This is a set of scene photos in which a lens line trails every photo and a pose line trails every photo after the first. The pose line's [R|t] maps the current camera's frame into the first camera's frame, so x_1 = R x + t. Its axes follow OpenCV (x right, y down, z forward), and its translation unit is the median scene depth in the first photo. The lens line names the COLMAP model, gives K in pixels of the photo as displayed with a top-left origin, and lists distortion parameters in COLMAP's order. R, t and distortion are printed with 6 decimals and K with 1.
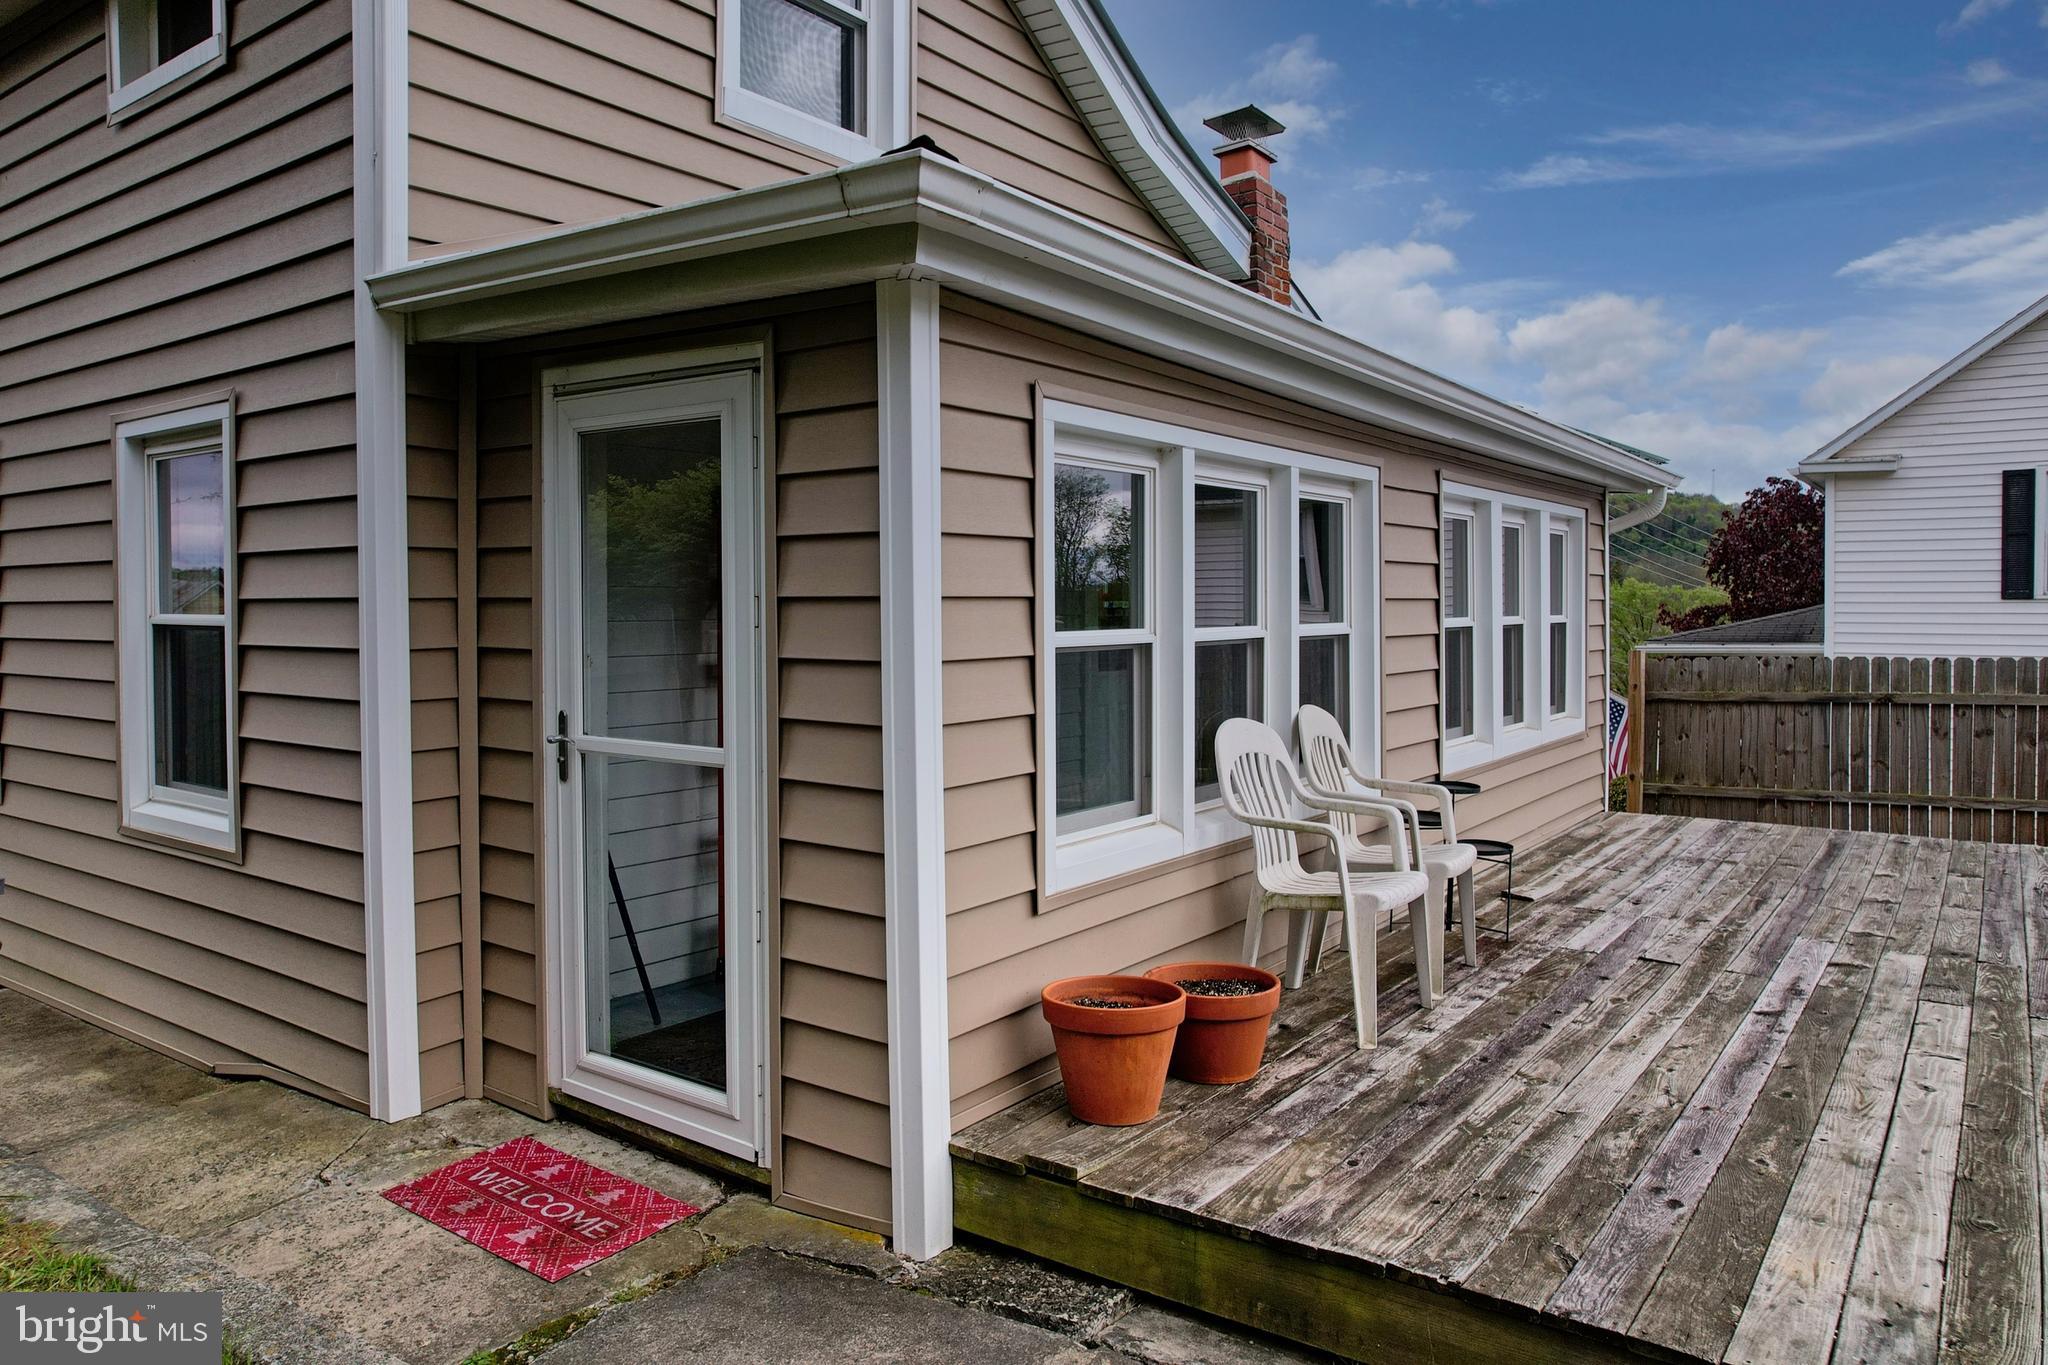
lens RADIAL K [[1488.3, 0, 1023.1], [0, 1488.3, 629.5], [0, 0, 1]] dist [-0.119018, 0.145148]
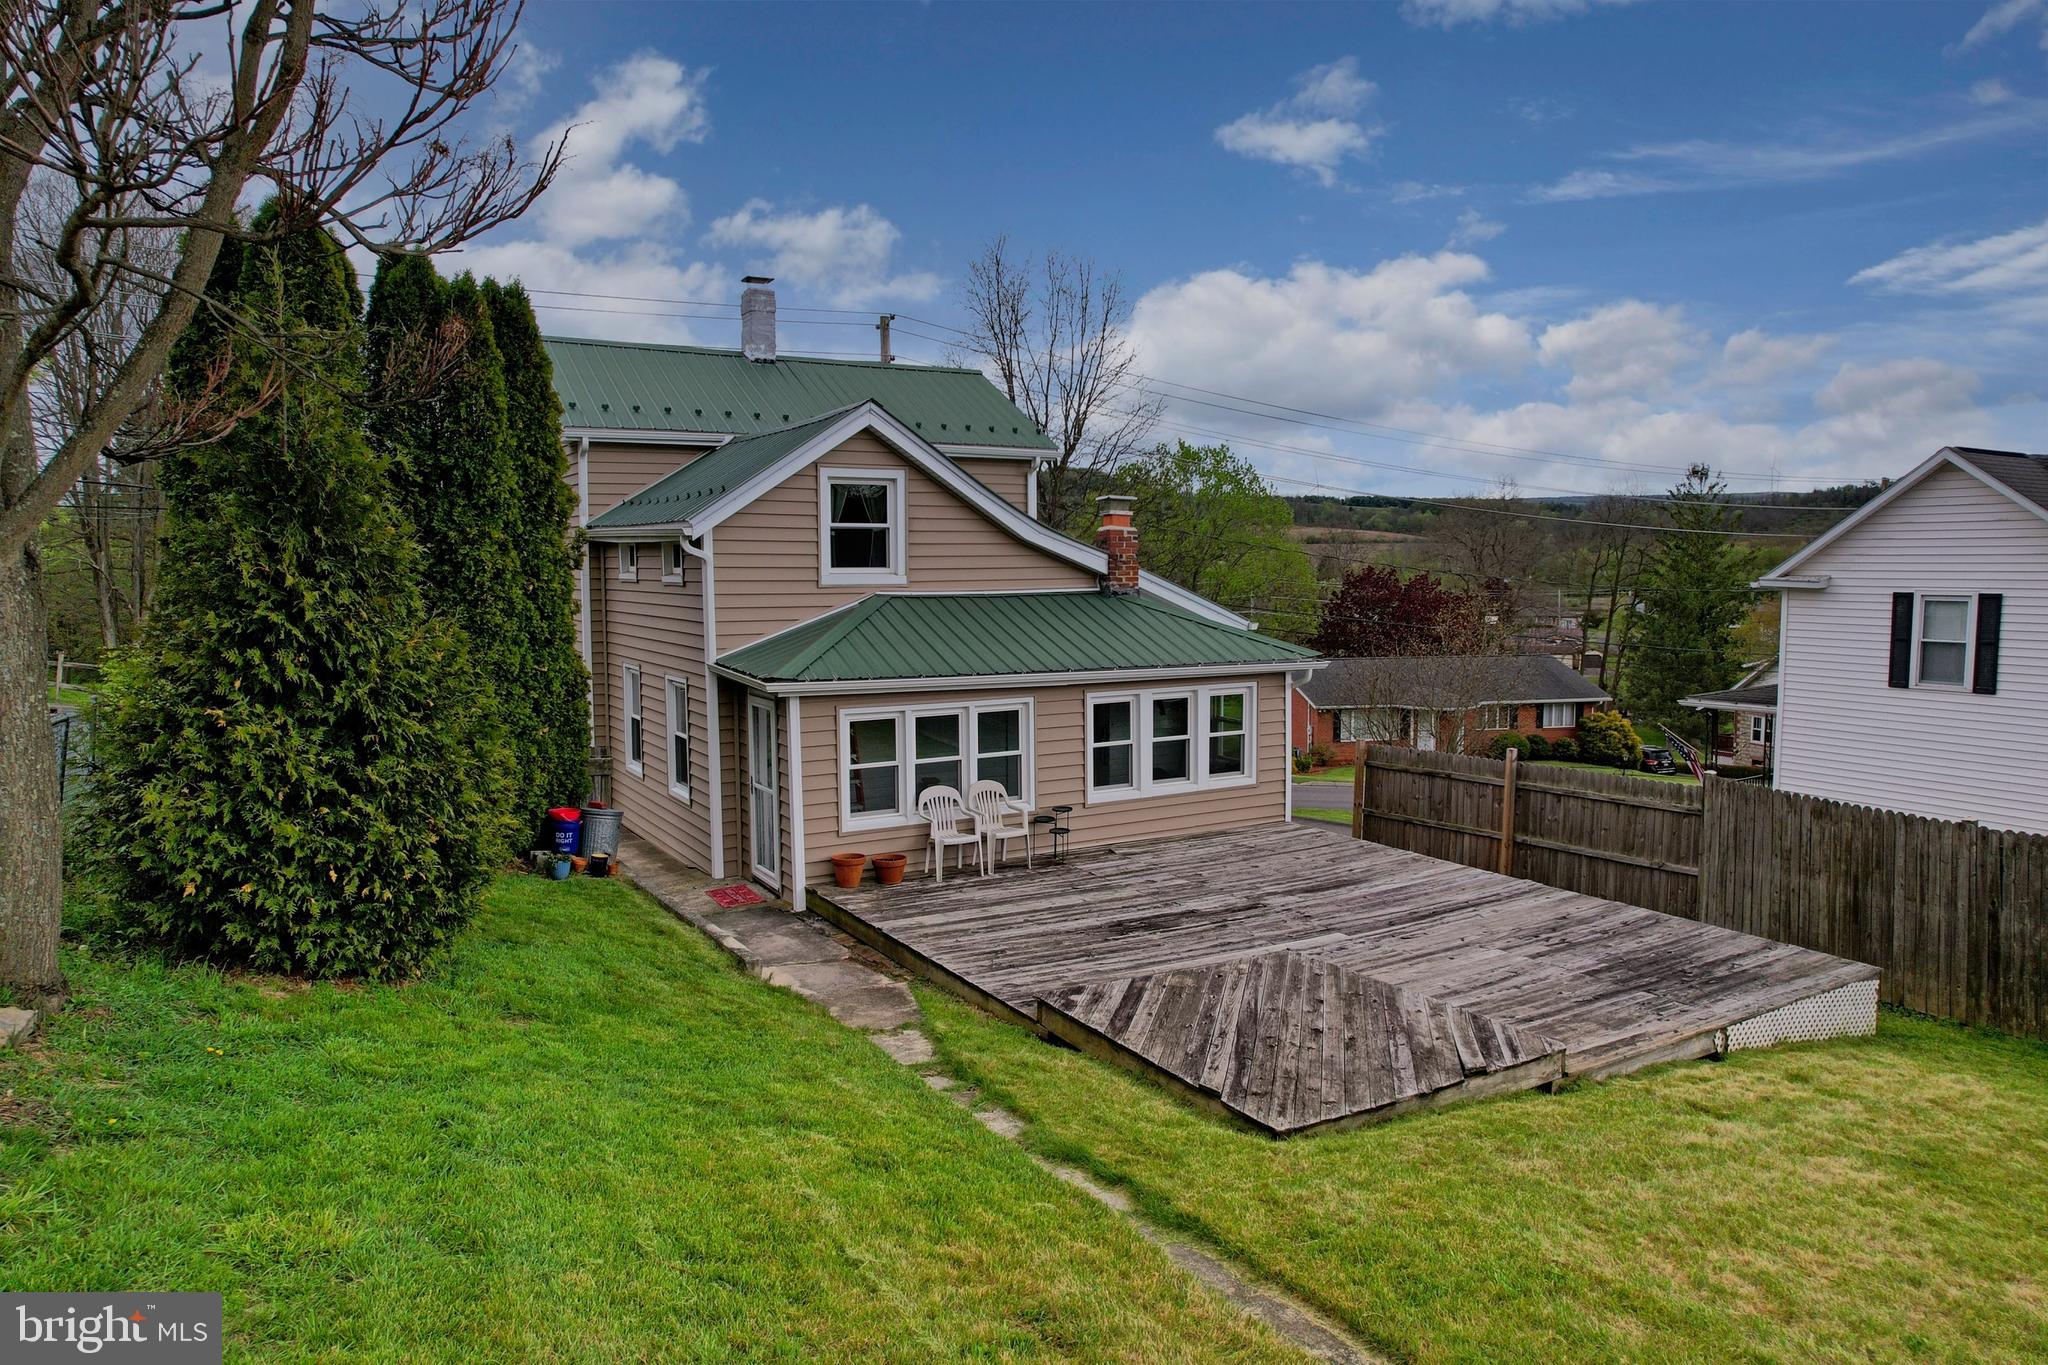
lens RADIAL K [[1319.4, 0, 1024.0], [0, 1319.4, 682.5], [0, 0, 1]] dist [-0.088519, 0.090562]
pose [[0.932765, 0.038286, -0.358447, 1.562934], [-0.014486, 0.997522, 0.068849, -0.432127], [0.360195, -0.059028, 0.931008, -1.916019]]
